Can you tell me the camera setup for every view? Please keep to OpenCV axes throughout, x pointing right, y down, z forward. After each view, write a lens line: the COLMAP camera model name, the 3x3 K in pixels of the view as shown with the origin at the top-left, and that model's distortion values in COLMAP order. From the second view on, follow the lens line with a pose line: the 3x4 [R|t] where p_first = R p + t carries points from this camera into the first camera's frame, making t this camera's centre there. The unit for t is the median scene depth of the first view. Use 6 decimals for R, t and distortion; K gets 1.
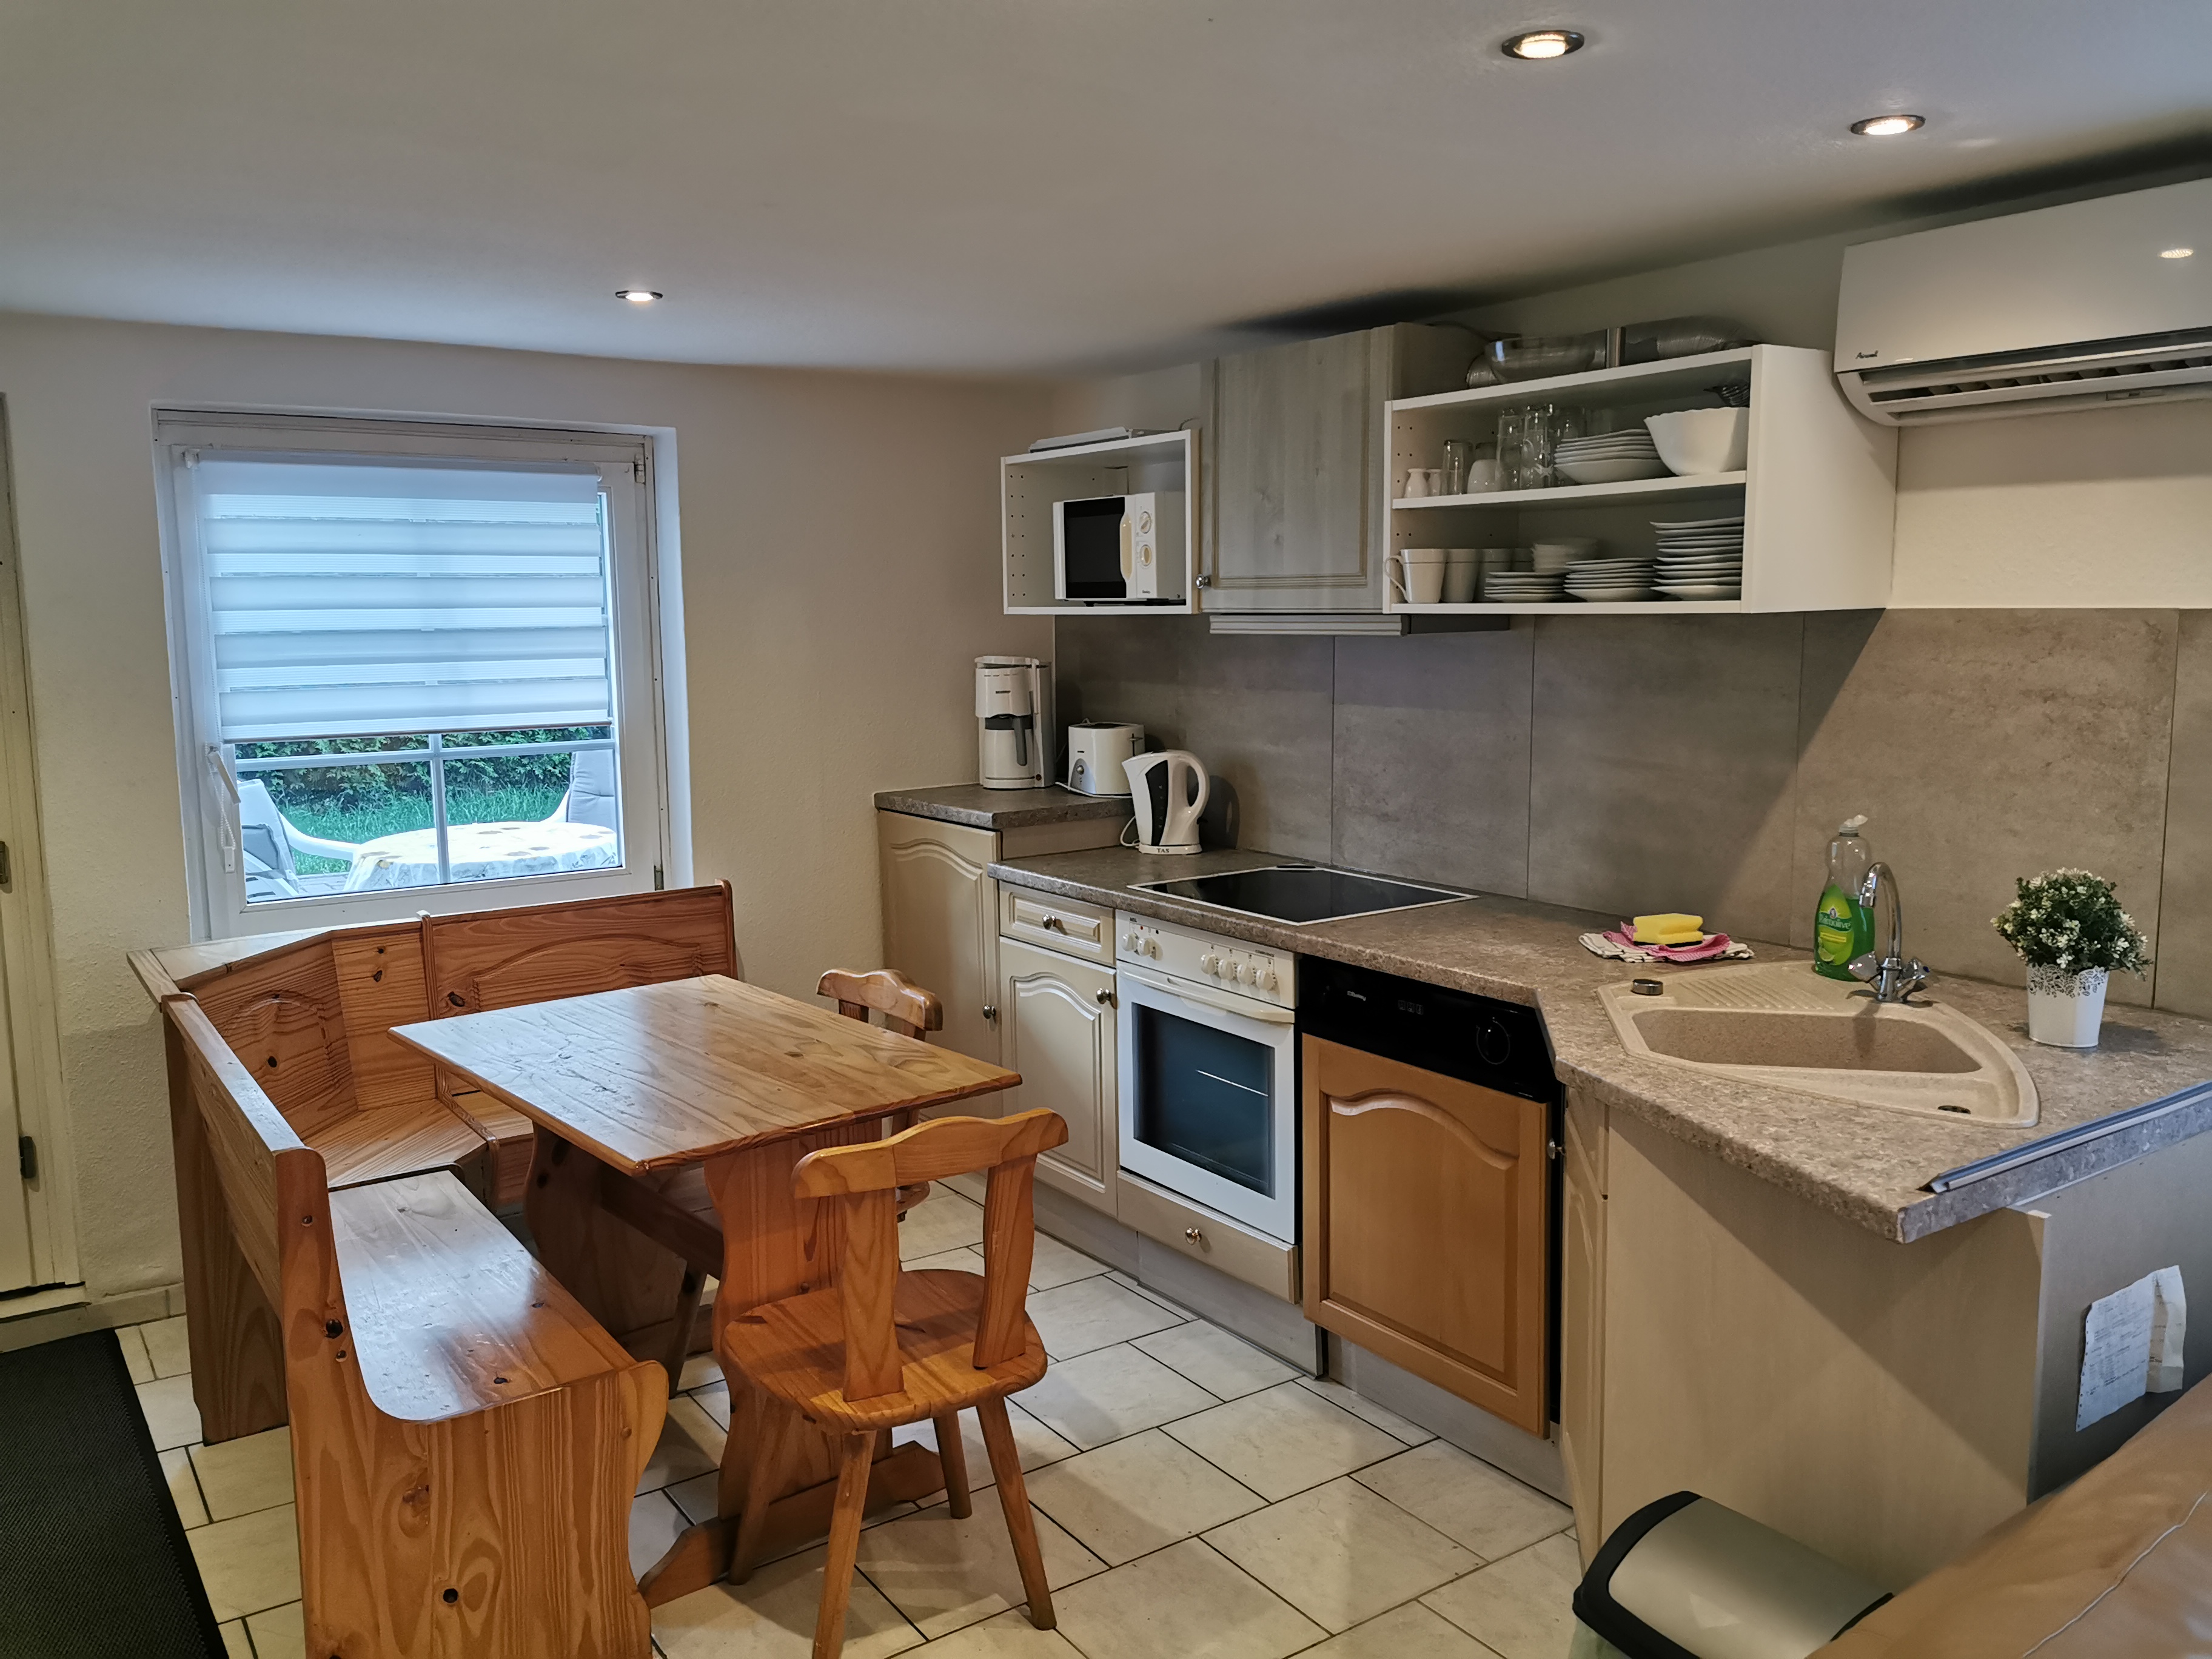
lens RADIAL K [[1730.3, 0, 1098.8], [0, 1730.3, 825.5], [0, 0, 1]] dist [0.042110, -0.008209]
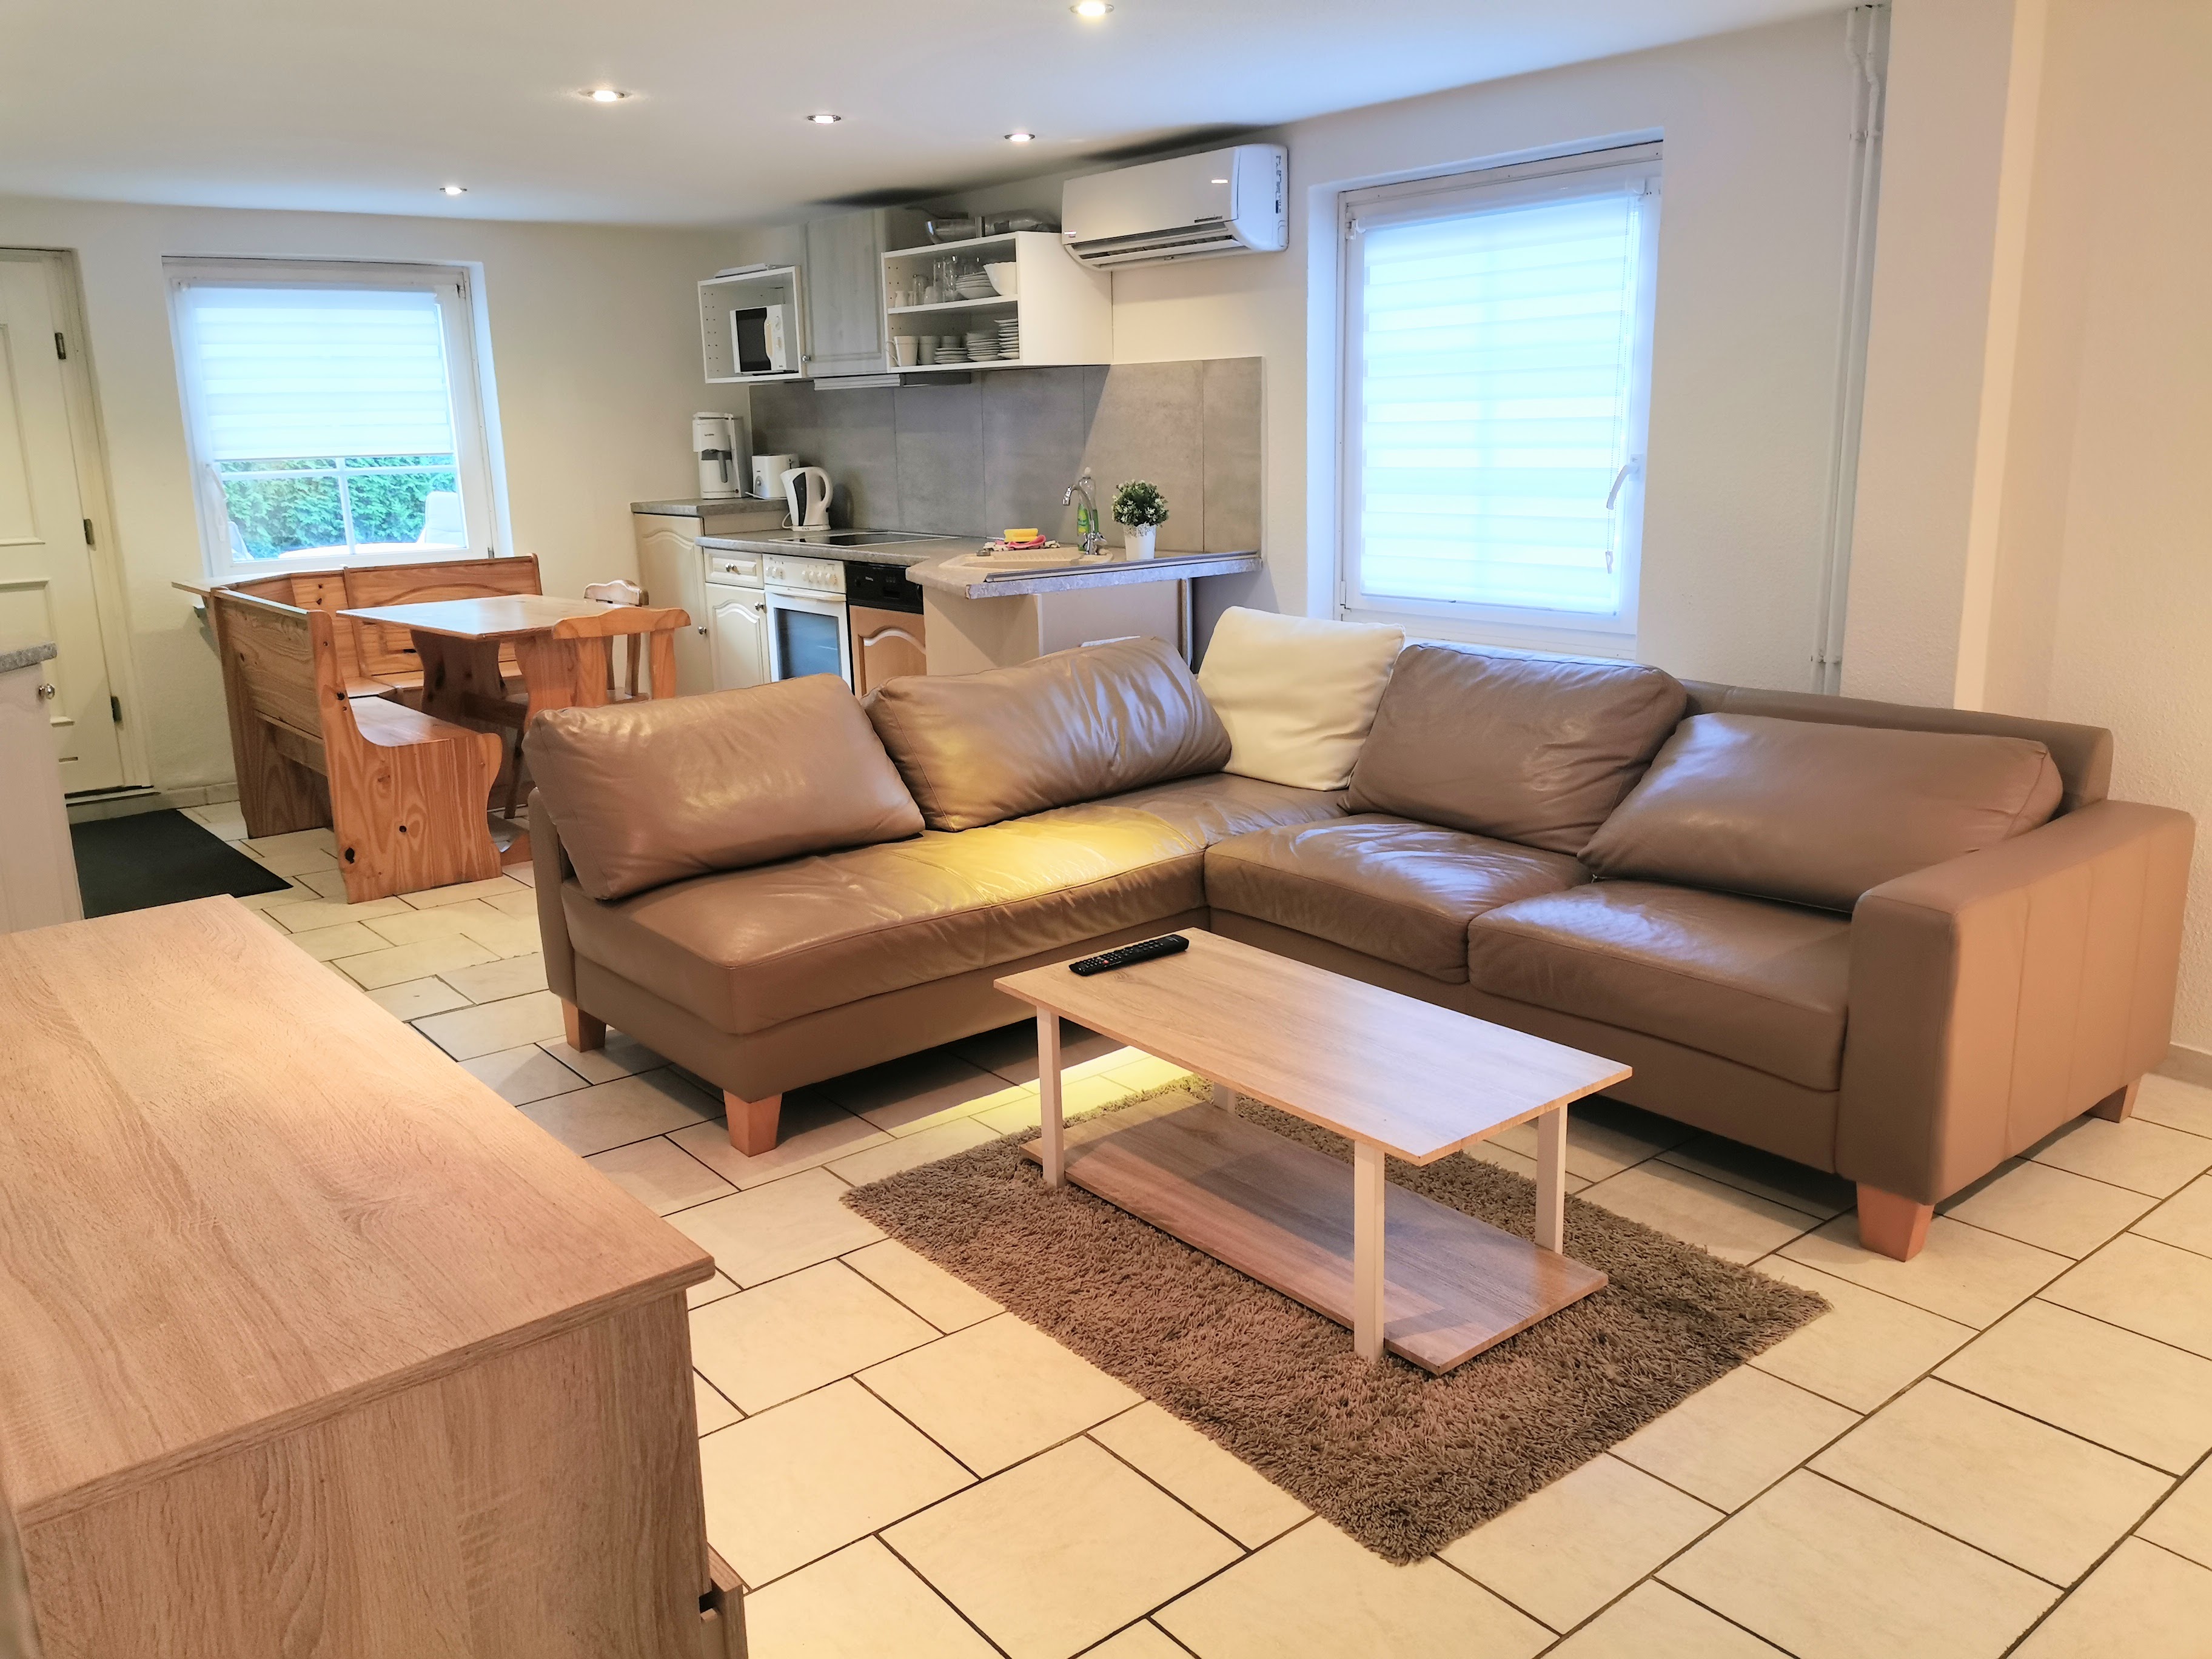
lens RADIAL K [[1730.3, 0, 1113.9], [0, 1730.3, 820.1], [0, 0, 1]] dist [0.042110, -0.008209]
pose [[0.996403, -0.030561, 0.079036, 0.220143], [0.022487, 0.994622, 0.101106, 0.149994], [-0.081701, -0.098965, 0.991731, -0.790088]]
